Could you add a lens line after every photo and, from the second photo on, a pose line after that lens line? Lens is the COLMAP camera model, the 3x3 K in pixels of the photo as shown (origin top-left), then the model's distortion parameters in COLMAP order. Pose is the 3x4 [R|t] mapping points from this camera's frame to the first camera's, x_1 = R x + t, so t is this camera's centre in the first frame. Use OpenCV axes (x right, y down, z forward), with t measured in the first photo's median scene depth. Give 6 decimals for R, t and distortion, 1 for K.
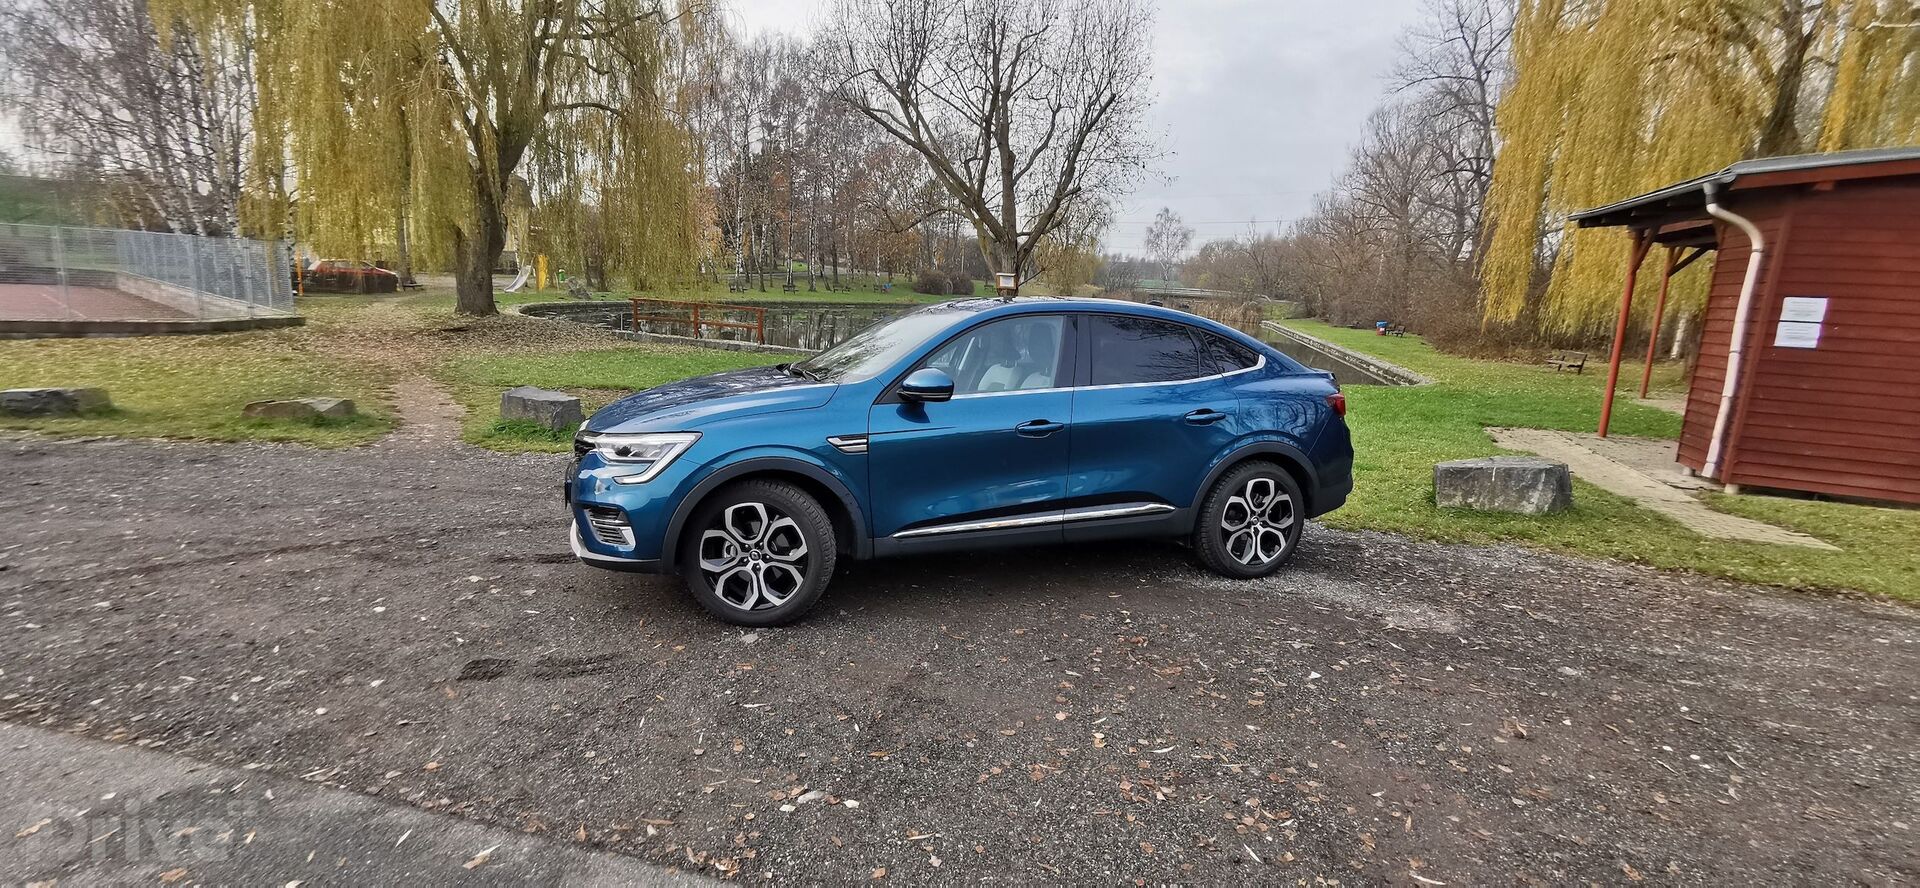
lens RADIAL K [[883.3, 0, 949.9], [0, 883.3, 437.9], [0, 0, 1]] dist [-0.011011, 0.013162]
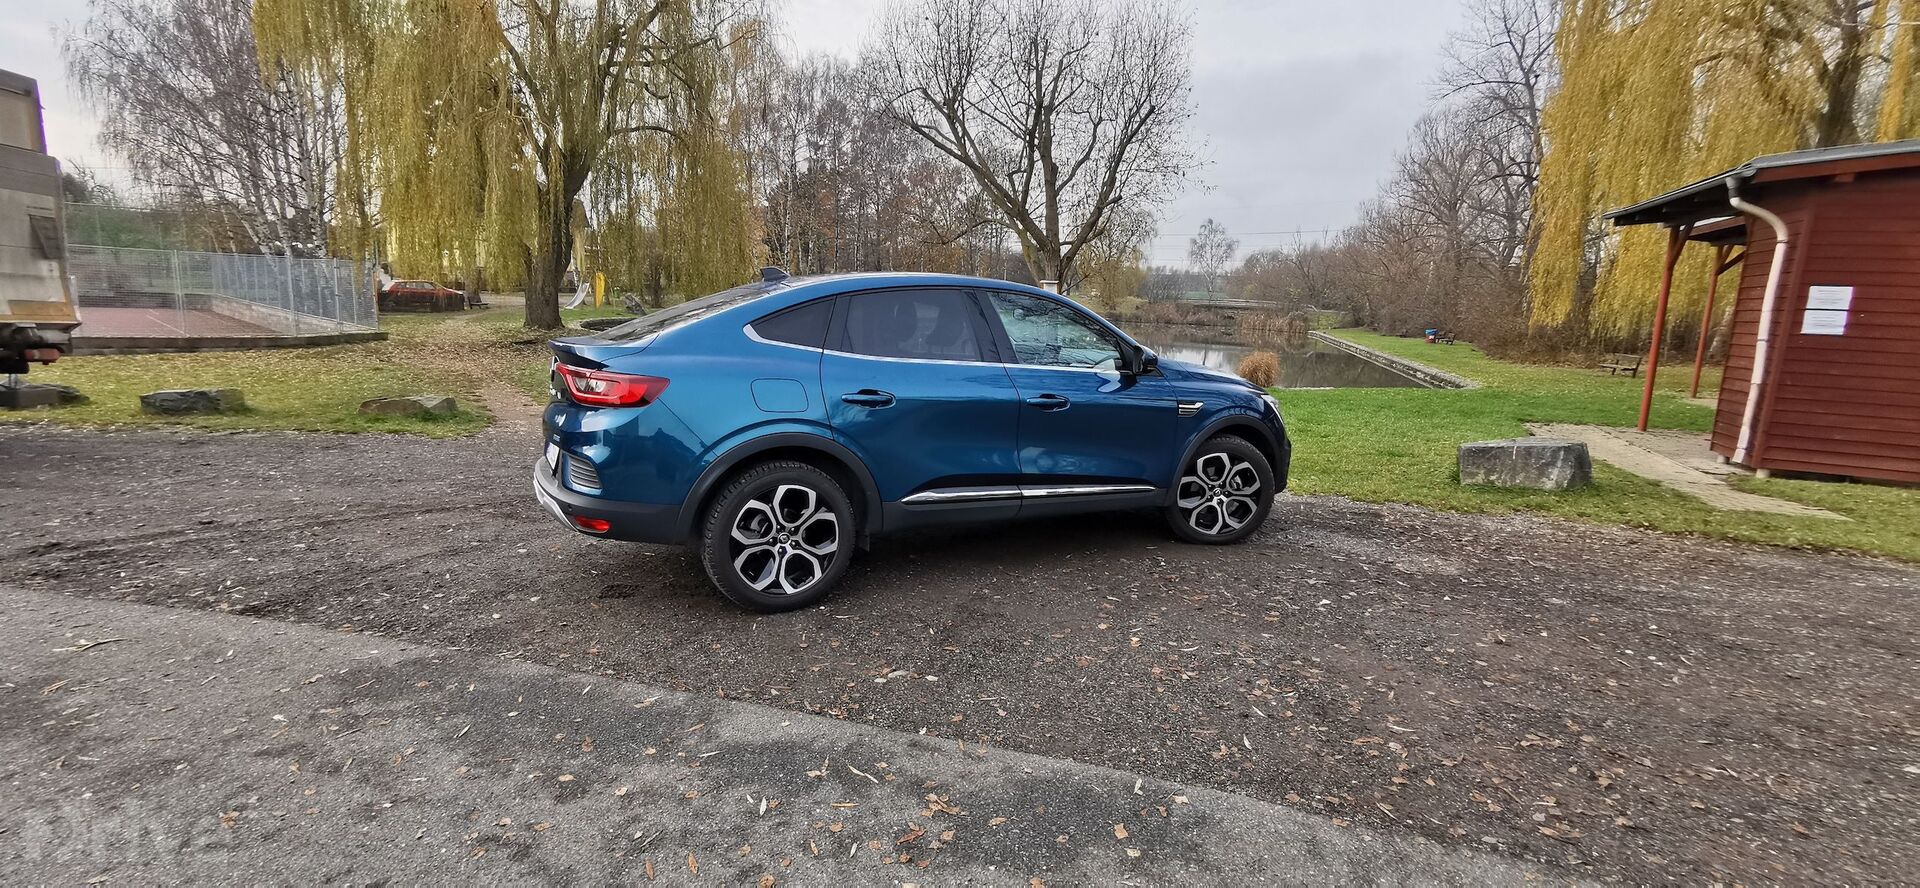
lens RADIAL K [[883.3, 0, 949.7], [0, 883.3, 436.0], [0, 0, 1]] dist [-0.011011, 0.013162]
pose [[0.998781, -0.004549, -0.049159, -0.007238], [0.003620, 0.999813, -0.018977, 0.029954], [0.049237, 0.018776, 0.998611, -0.071826]]
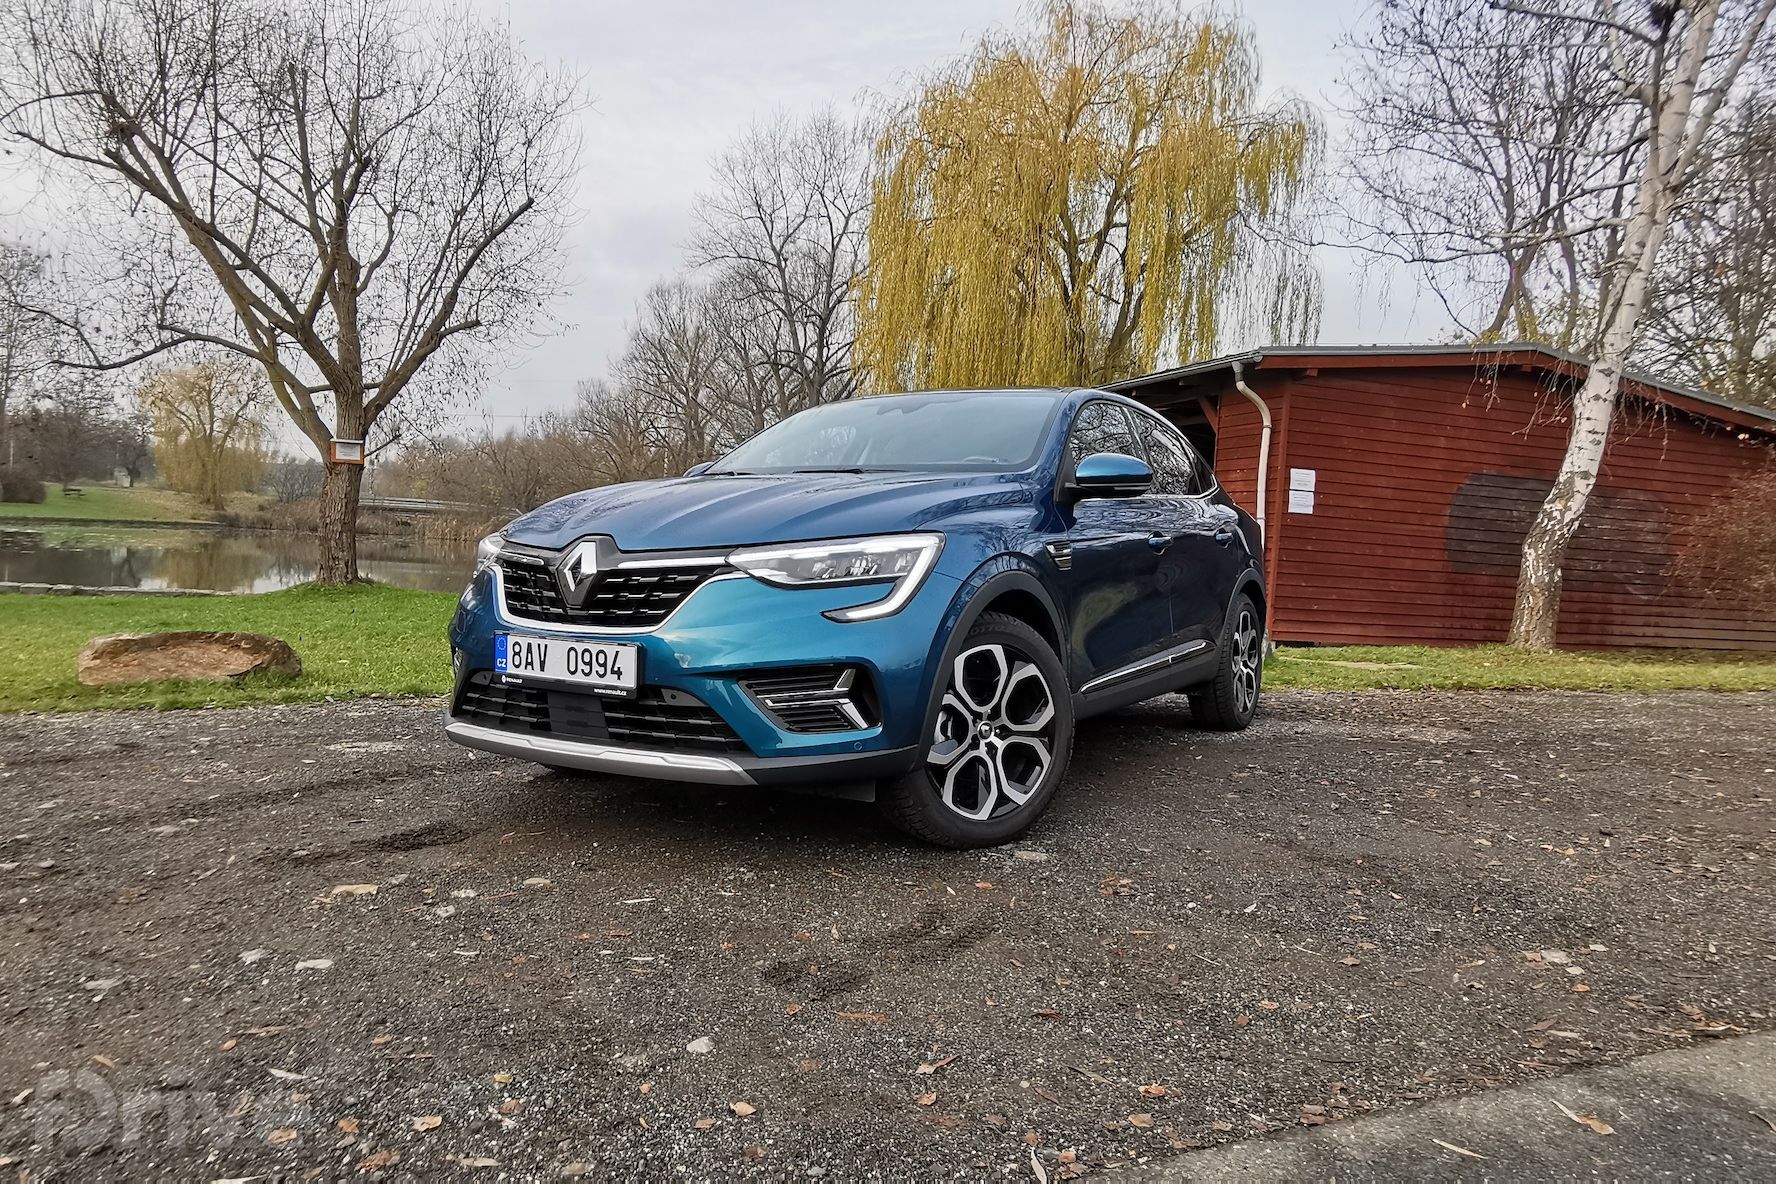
lens RADIAL K [[1179.4, 0, 893.8], [0, 1179.4, 585.5], [0, 0, 1]] dist [-0.016416, 0.018056]
pose [[0.777037, -0.032101, 0.628636, -0.358382], [0.094781, 0.993279, -0.066434, 0.035947], [-0.622279, 0.111204, 0.774857, 0.169638]]
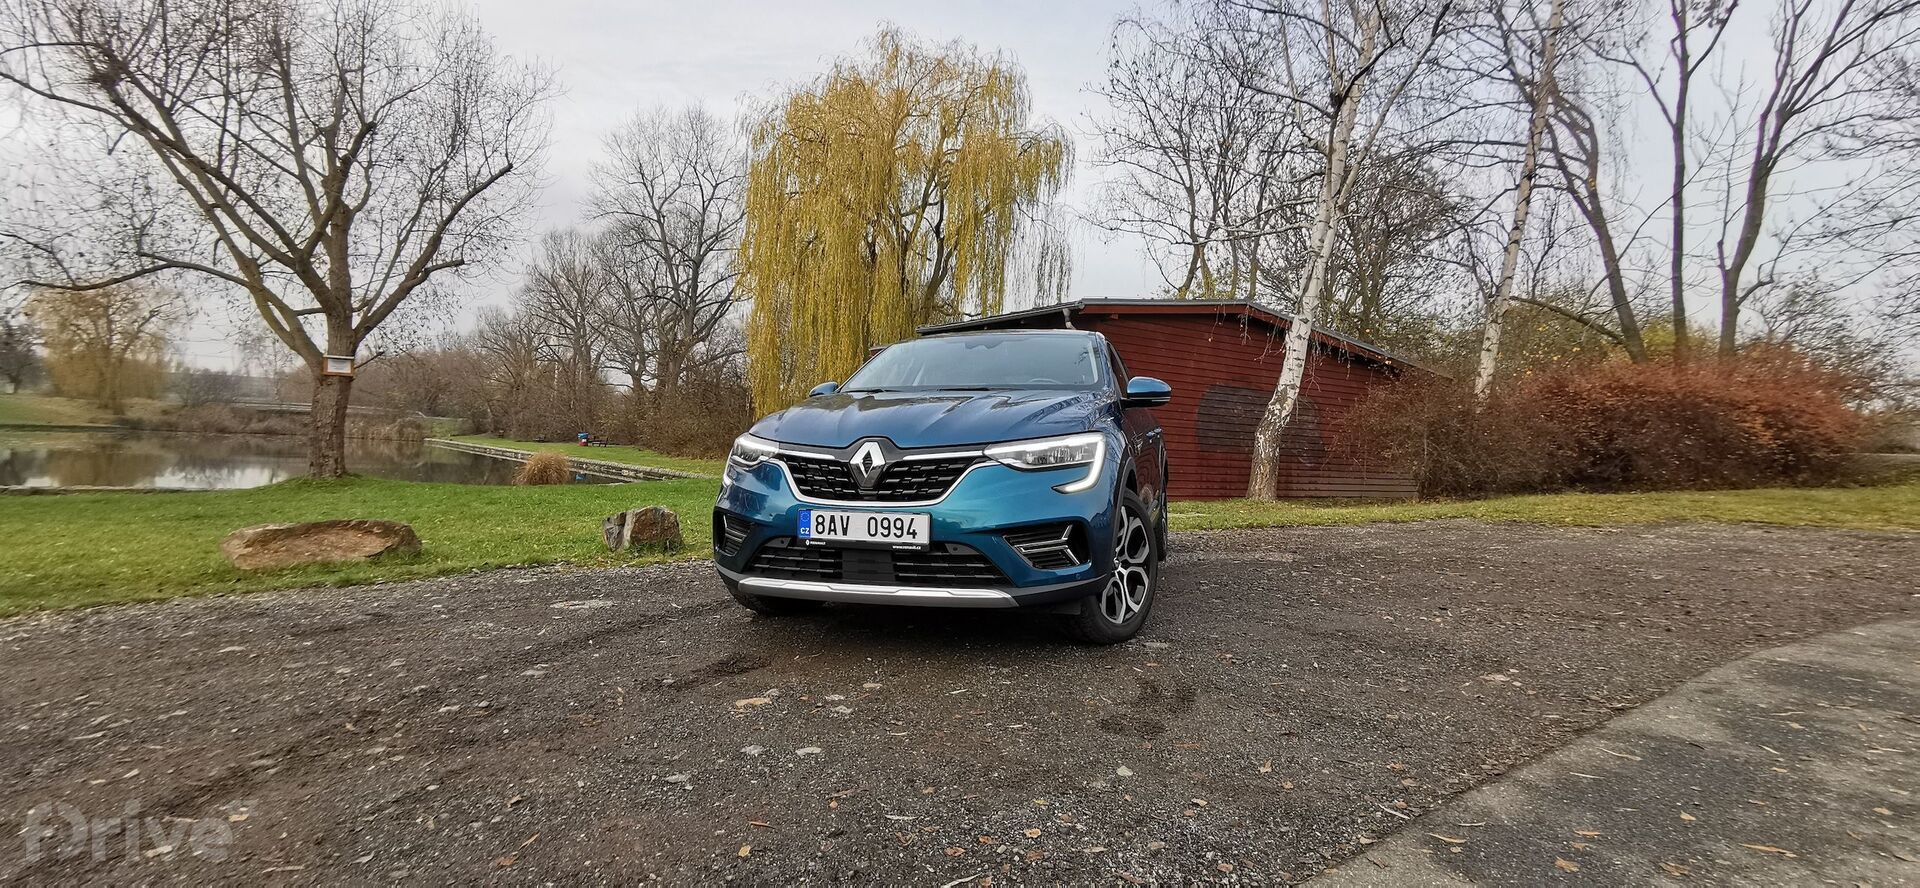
lens RADIAL K [[883.3, 0, 954.1], [0, 883.3, 443.4], [0, 0, 1]] dist [-0.011011, 0.013162]
pose [[0.599167, -0.027026, 0.800168, -0.483766], [0.130144, 0.989425, -0.064033, 0.019745], [-0.789976, 0.142504, 0.596348, 0.250051]]
